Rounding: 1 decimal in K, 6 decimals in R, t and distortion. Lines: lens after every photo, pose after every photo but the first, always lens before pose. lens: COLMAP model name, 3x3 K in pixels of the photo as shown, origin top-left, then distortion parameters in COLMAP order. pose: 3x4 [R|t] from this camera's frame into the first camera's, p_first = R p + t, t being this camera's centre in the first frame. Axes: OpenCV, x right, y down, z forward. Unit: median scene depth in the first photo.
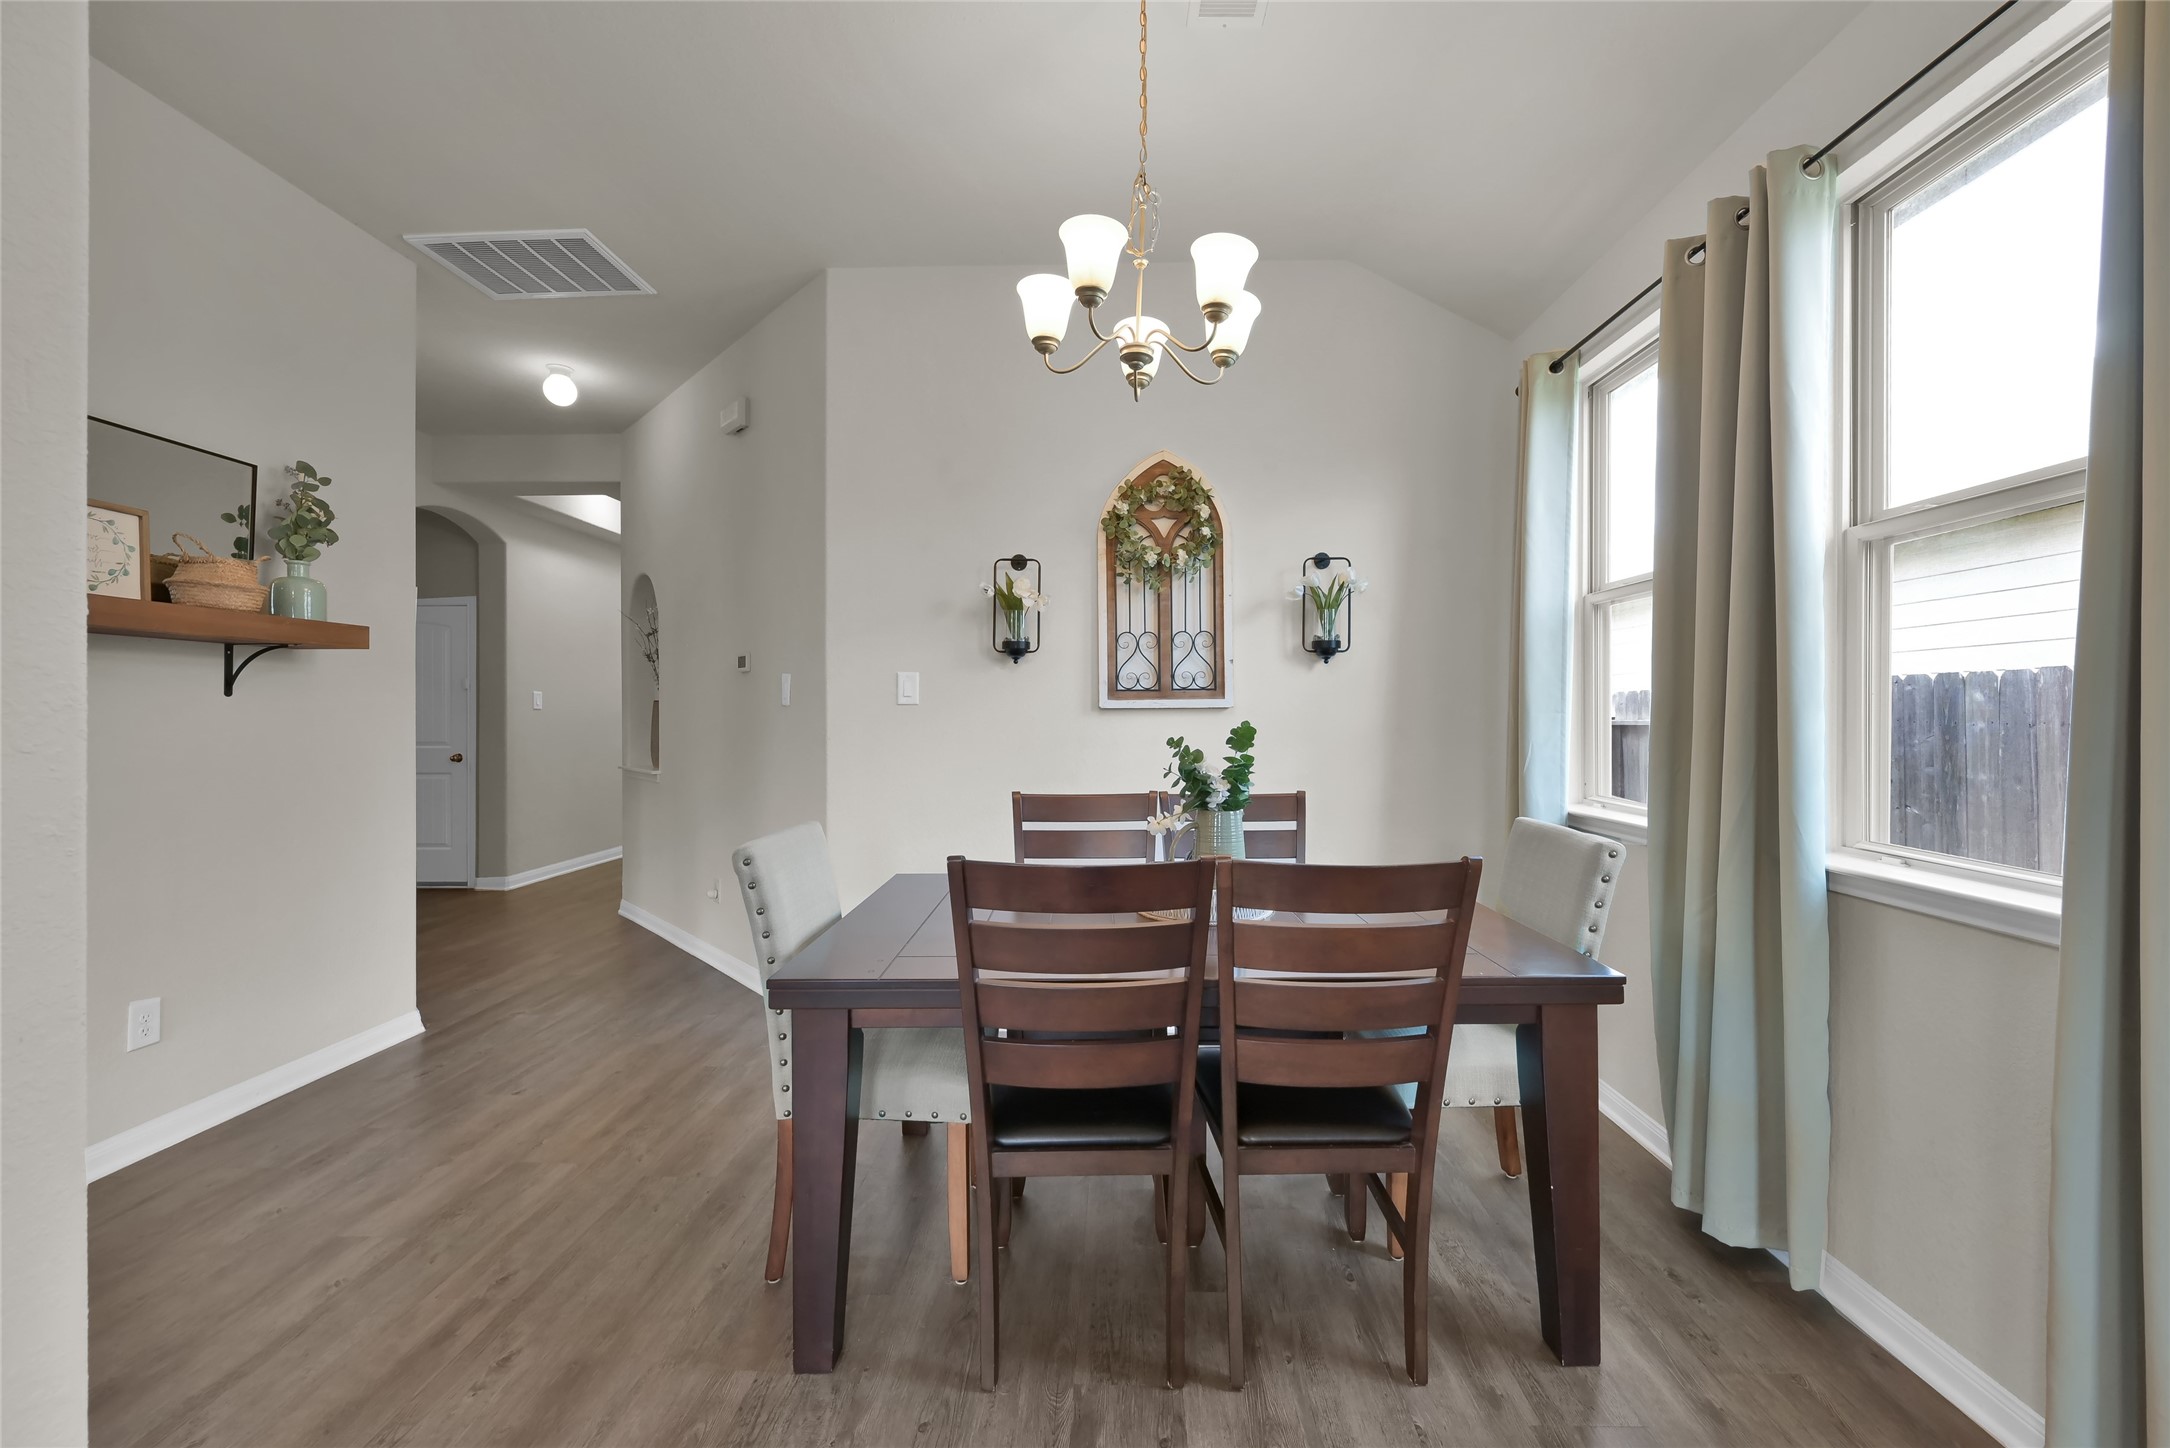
lens RADIAL K [[850.0, 0, 1089.0], [0, 850.0, 715.3], [0, 0, 1]] dist [-0.001675, -0.000131]
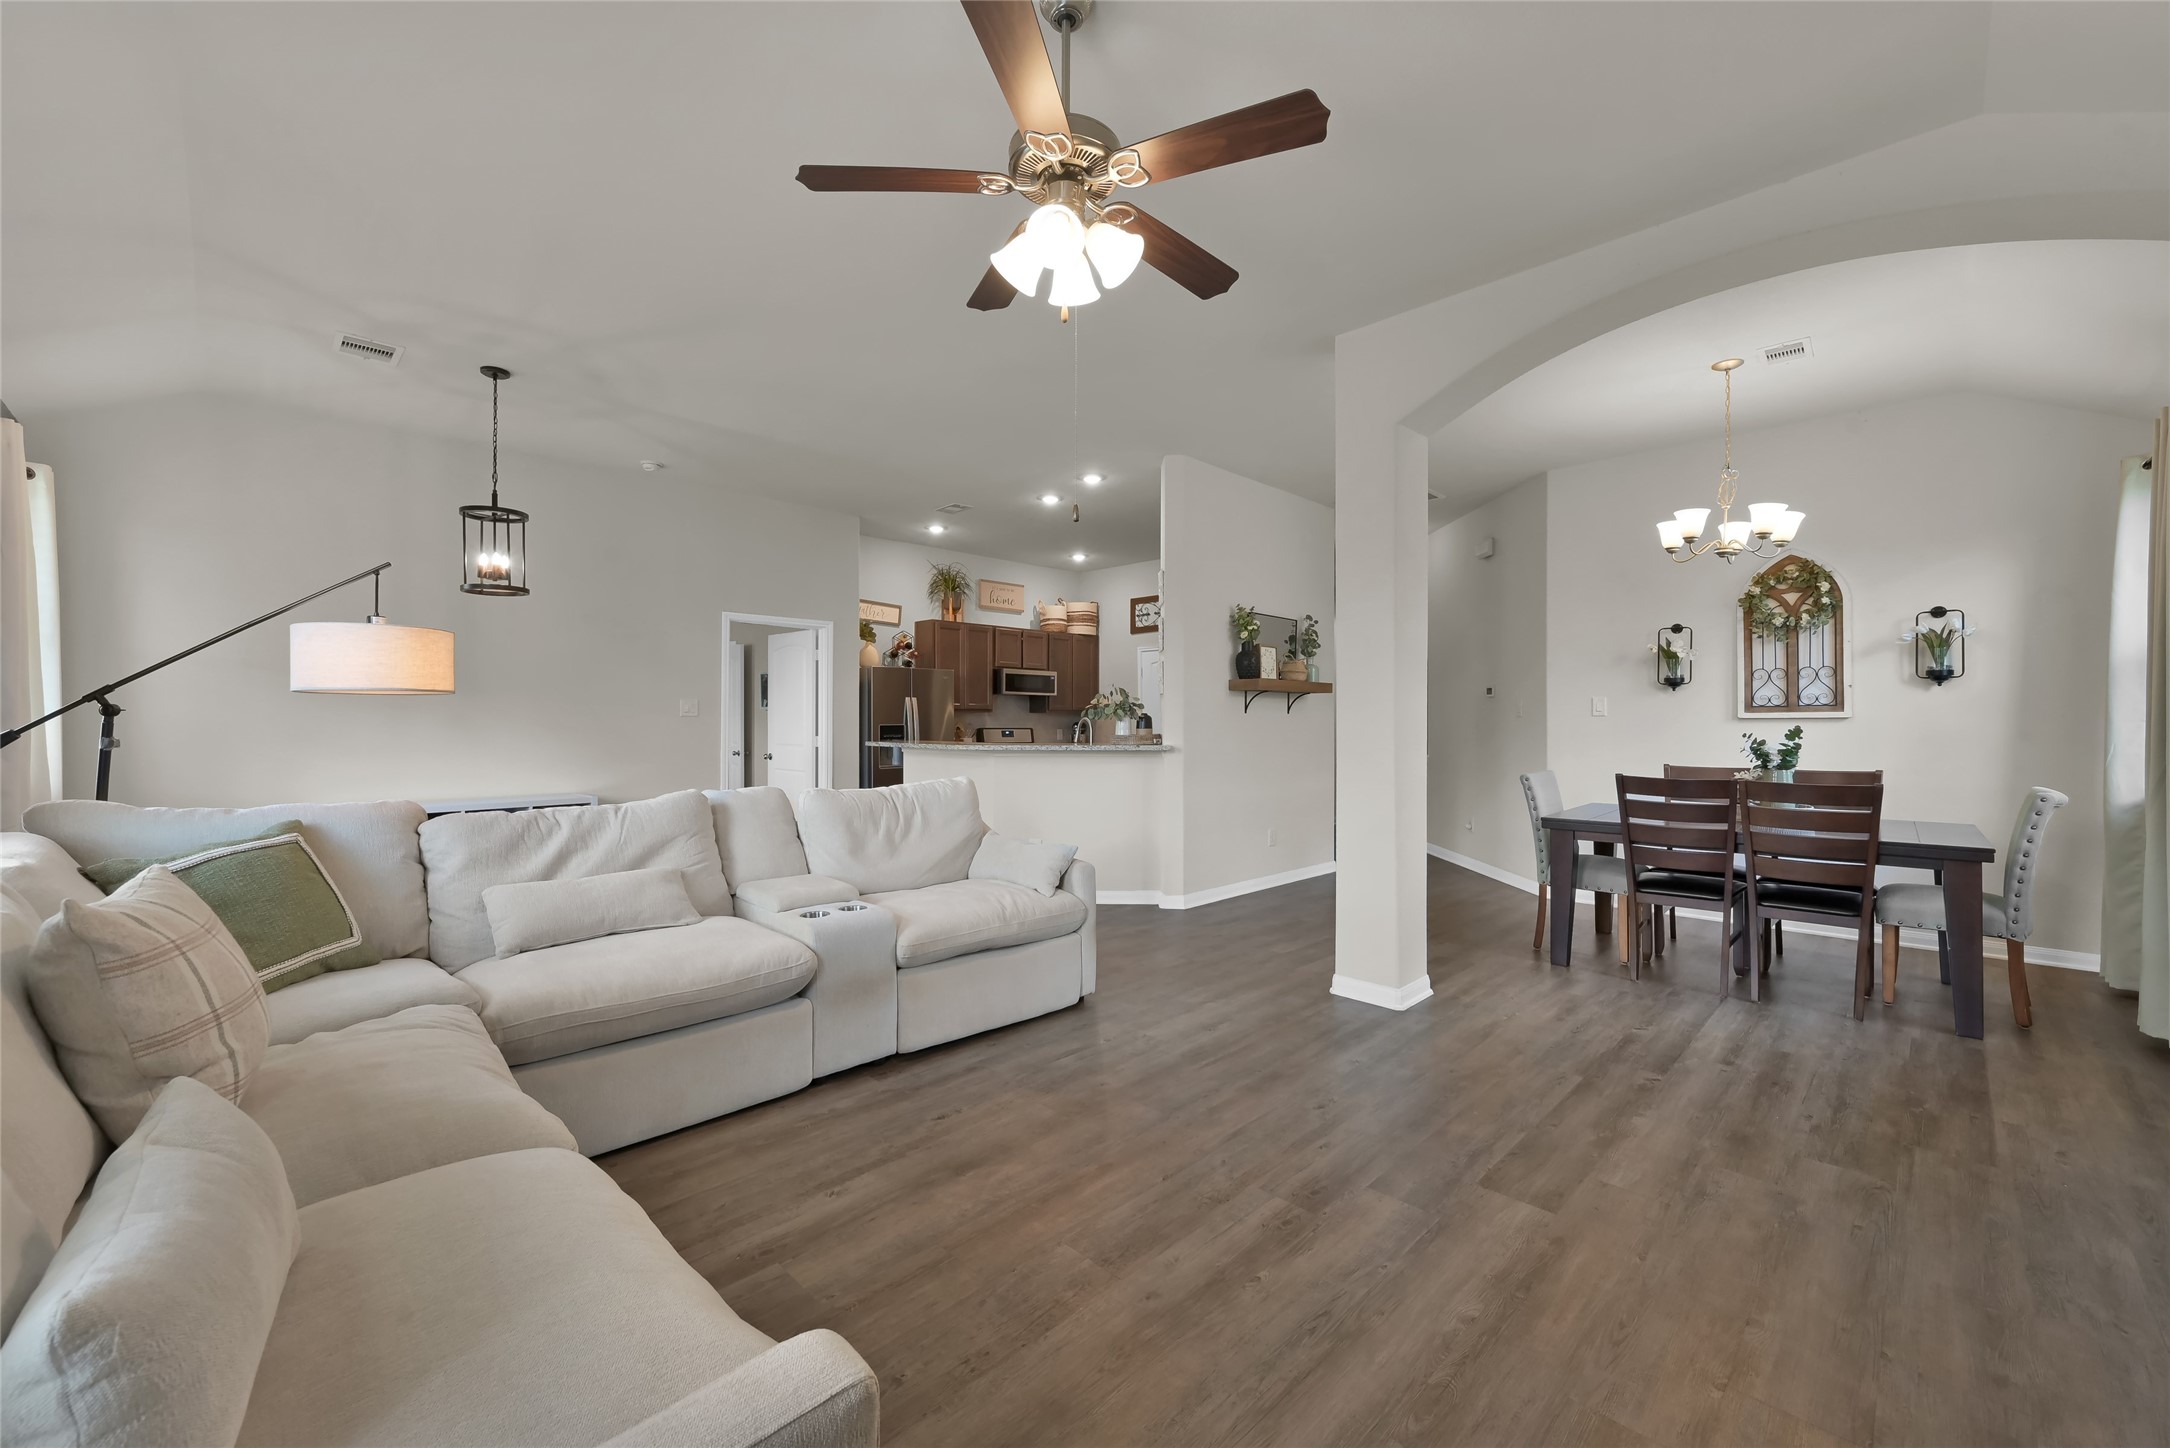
lens RADIAL K [[857.3, 0, 1083.5], [0, 857.3, 722.1], [0, 0, 1]] dist [-0.001720, -0.000233]
pose [[0.731077, 0.002158, -0.682292, 0.209206], [-0.002998, 0.999996, -0.000050, 0.002542], [0.682289, 0.002082, 0.731080, -0.988807]]
